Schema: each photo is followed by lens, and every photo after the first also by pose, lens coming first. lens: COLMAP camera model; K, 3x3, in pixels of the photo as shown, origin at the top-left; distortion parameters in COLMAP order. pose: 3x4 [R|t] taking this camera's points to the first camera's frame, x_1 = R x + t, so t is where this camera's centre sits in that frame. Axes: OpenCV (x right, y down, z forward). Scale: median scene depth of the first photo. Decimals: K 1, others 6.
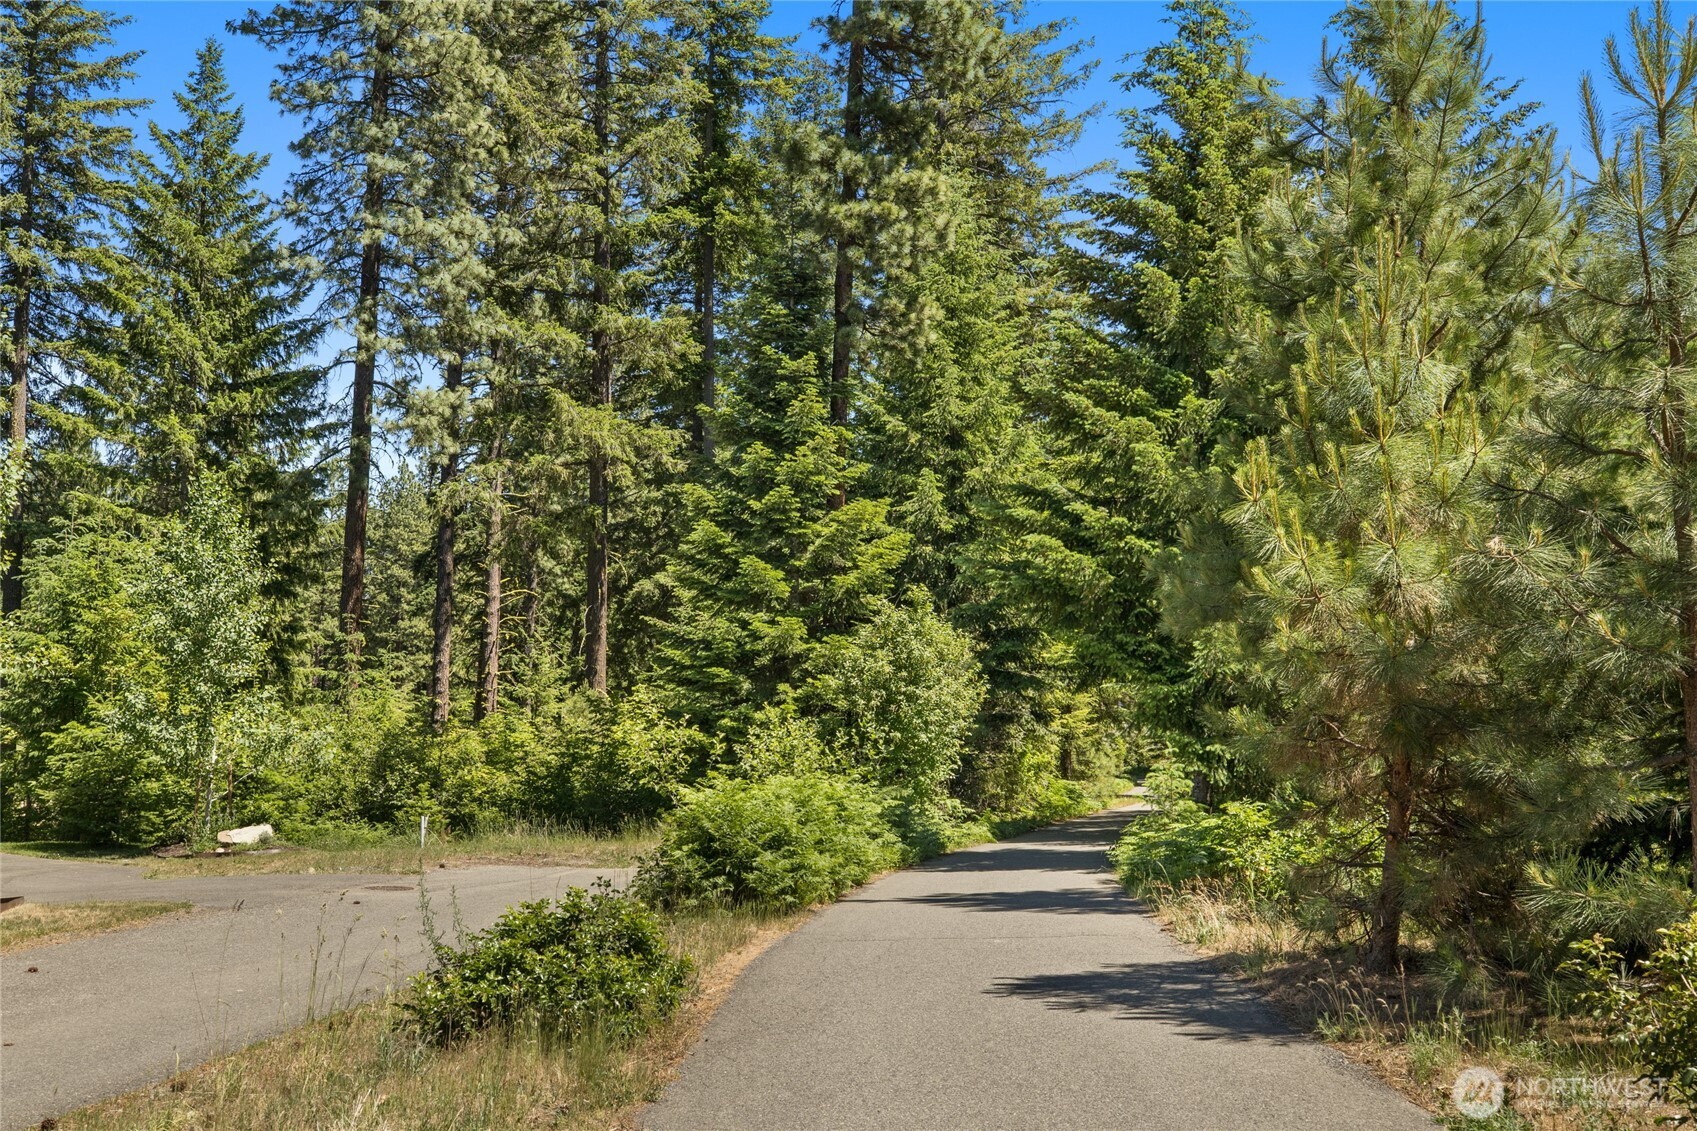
lens RADIAL K [[1749.2, 0, 848.5], [0, 1749.2, 565.5], [0, 0, 1]] dist [0.000480, -0.001713]
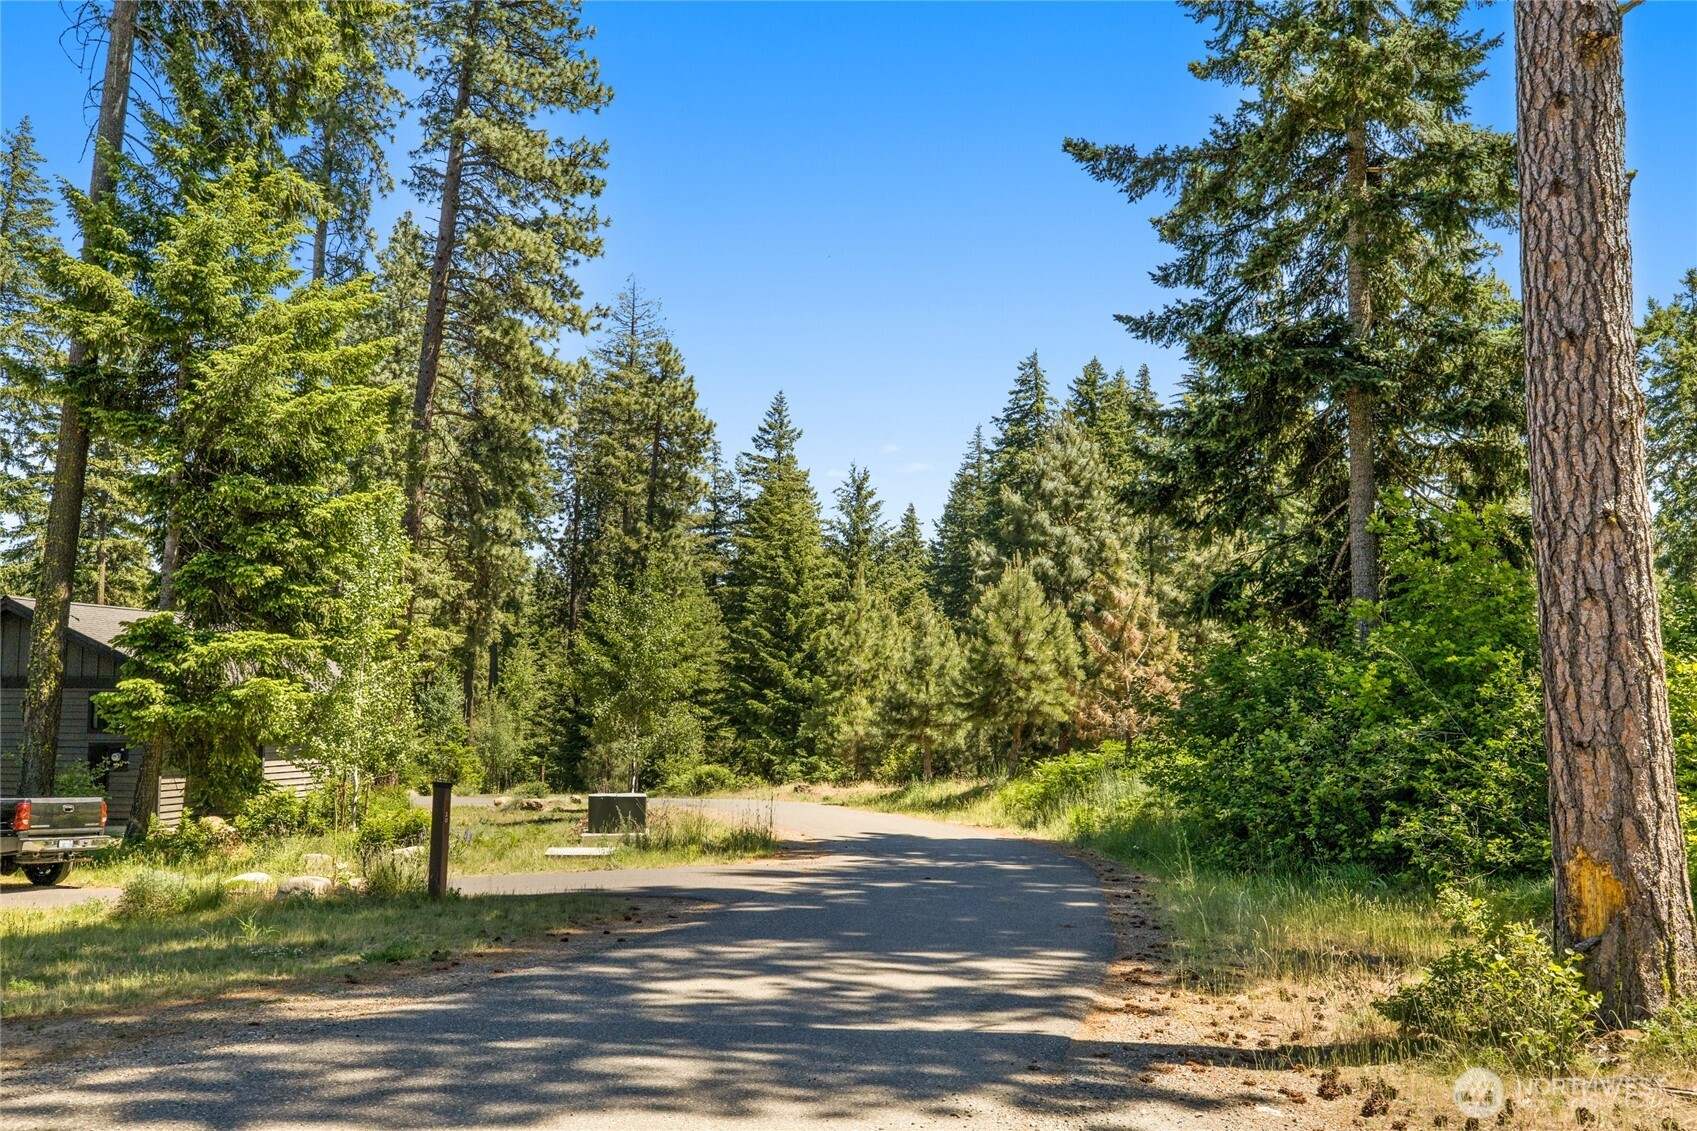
lens RADIAL K [[1749.2, 0, 848.5], [0, 1749.2, 565.5], [0, 0, 1]] dist [0.000480, -0.001713]
pose [[0.955778, 0.037273, 0.291719, -0.665714], [-0.026960, 0.998864, -0.039292, -0.139146], [-0.292852, 0.029690, 0.955697, -2.119462]]
